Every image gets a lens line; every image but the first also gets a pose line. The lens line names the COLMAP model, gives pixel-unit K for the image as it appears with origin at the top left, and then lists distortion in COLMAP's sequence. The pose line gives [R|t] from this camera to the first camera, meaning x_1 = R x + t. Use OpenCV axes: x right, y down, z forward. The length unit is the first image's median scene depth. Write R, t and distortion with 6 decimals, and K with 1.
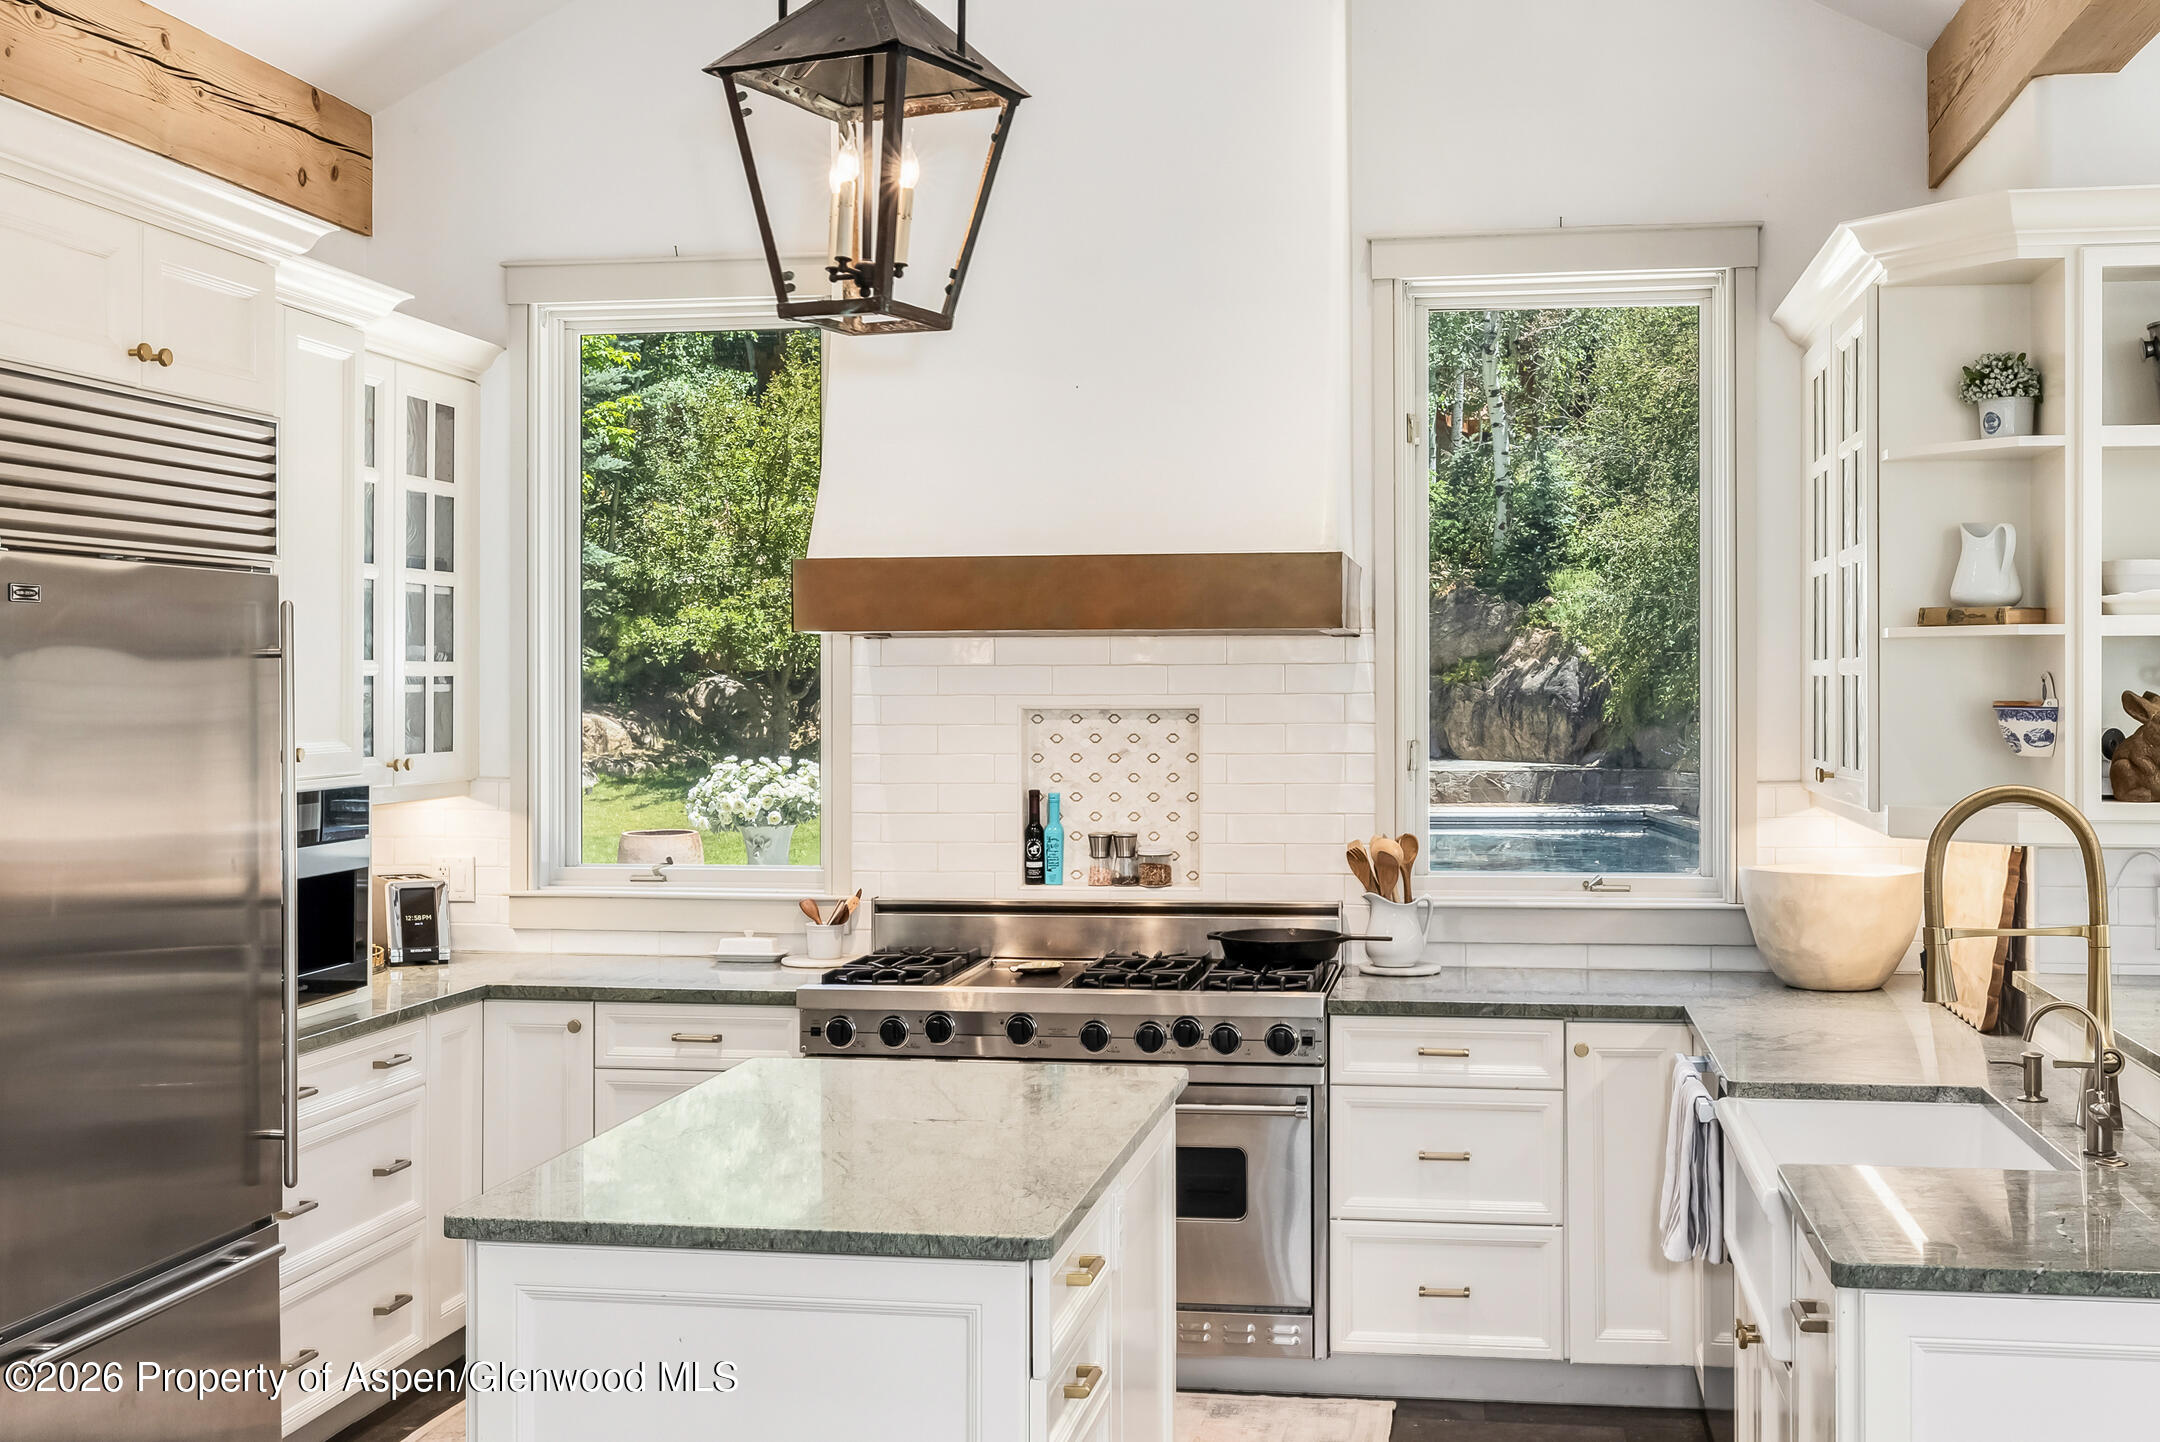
lens RADIAL K [[2297.8, 0, 1093.1], [0, 2297.8, 701.9], [0, 0, 1]] dist [-0.004256, 0.000000]
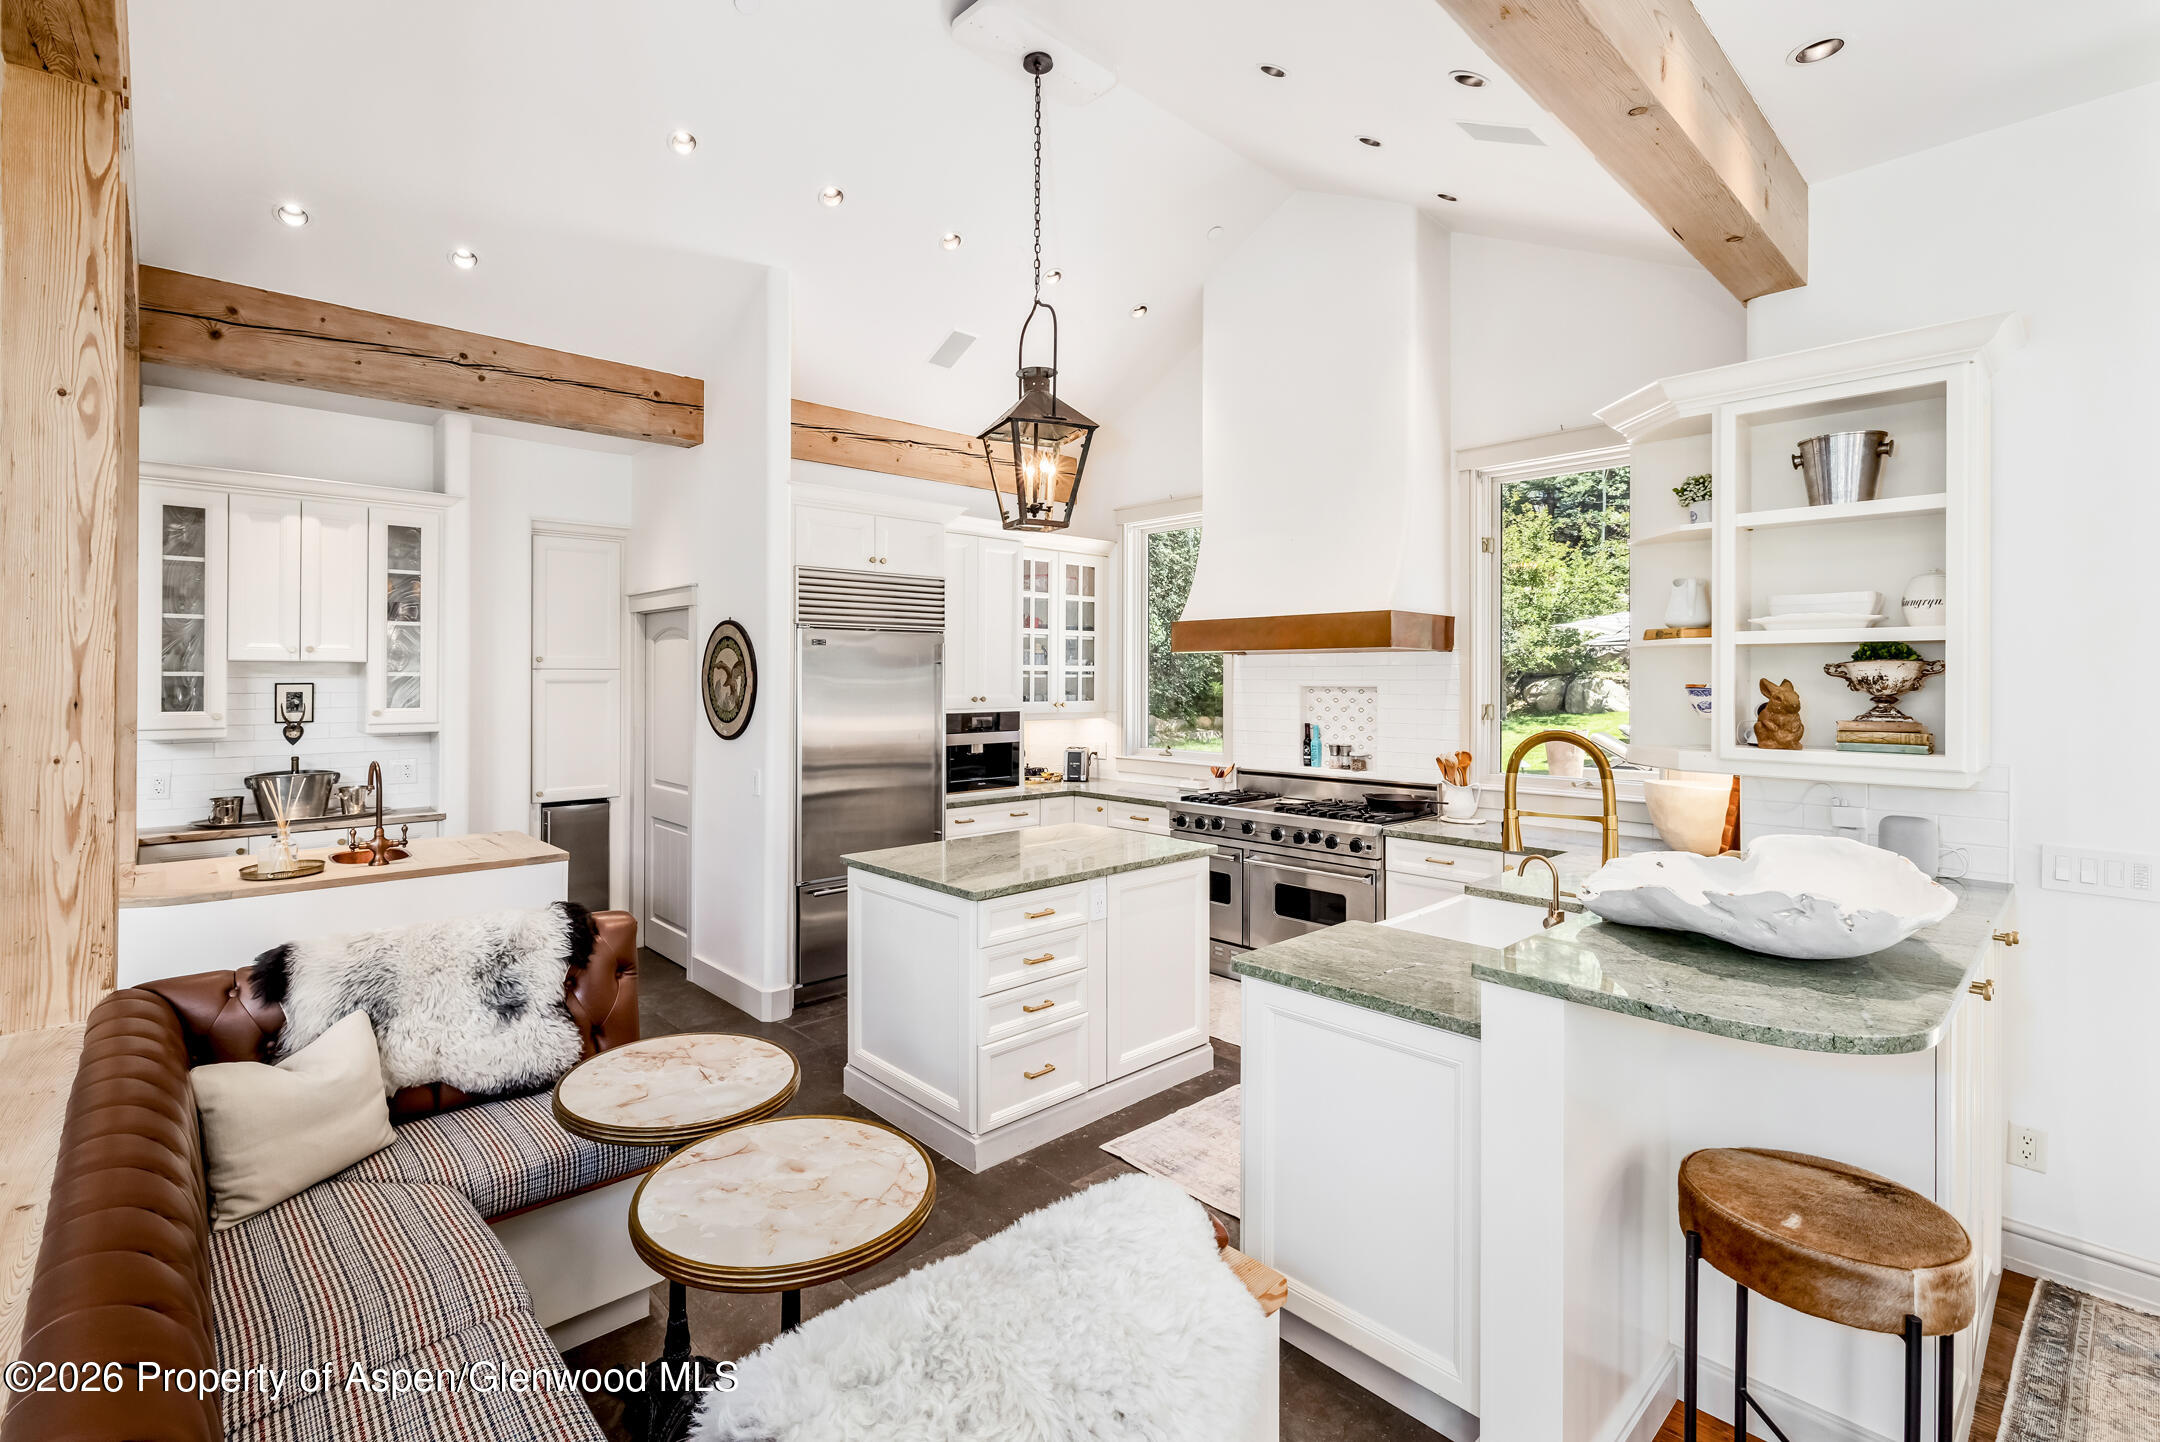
lens RADIAL K [[954.4, 0, 996.9], [0, 954.4, 683.0], [0, 0, 1]] dist [0.003831, -0.000208]
pose [[0.770920, 0.007893, -0.636883, 0.332994], [-0.009752, 0.999952, 0.000589, 0.002225], [0.636858, 0.005757, 0.770960, 0.107609]]
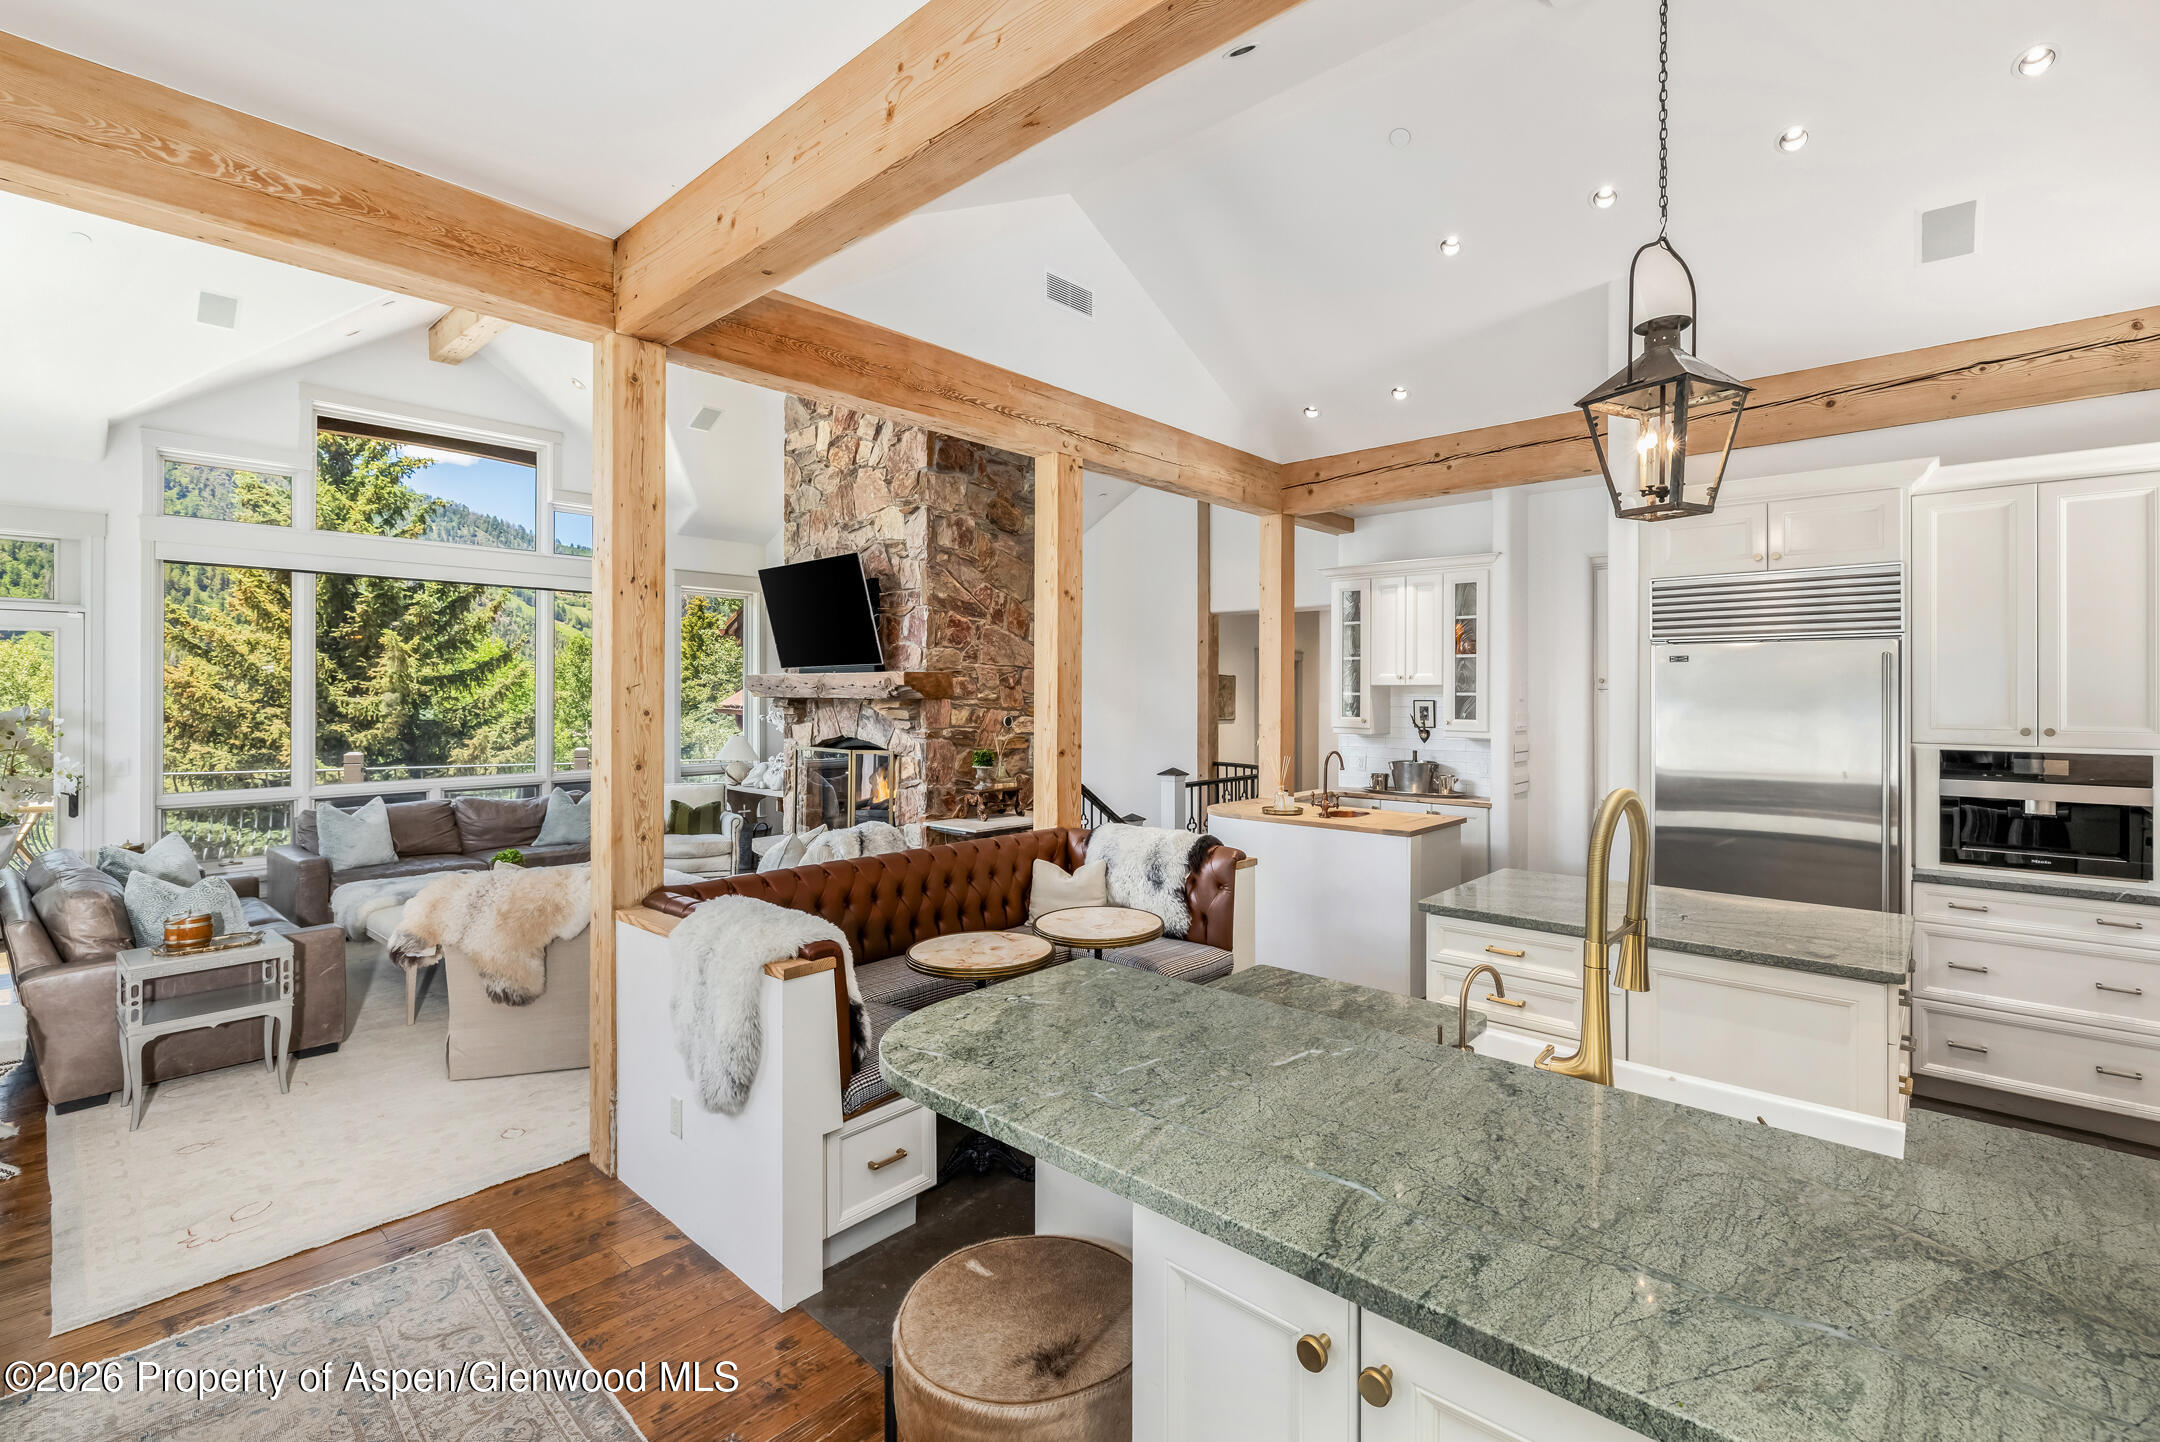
lens RADIAL K [[954.4, 0, 1146.6], [0, 954.4, 691.4], [0, 0, 1]] dist [0.003831, -0.000208]
pose [[-0.494925, -0.001814, -0.868934, 0.531854], [-0.010712, 0.999935, 0.004014, -0.003310], [0.868869, 0.011294, -0.494912, 0.610094]]
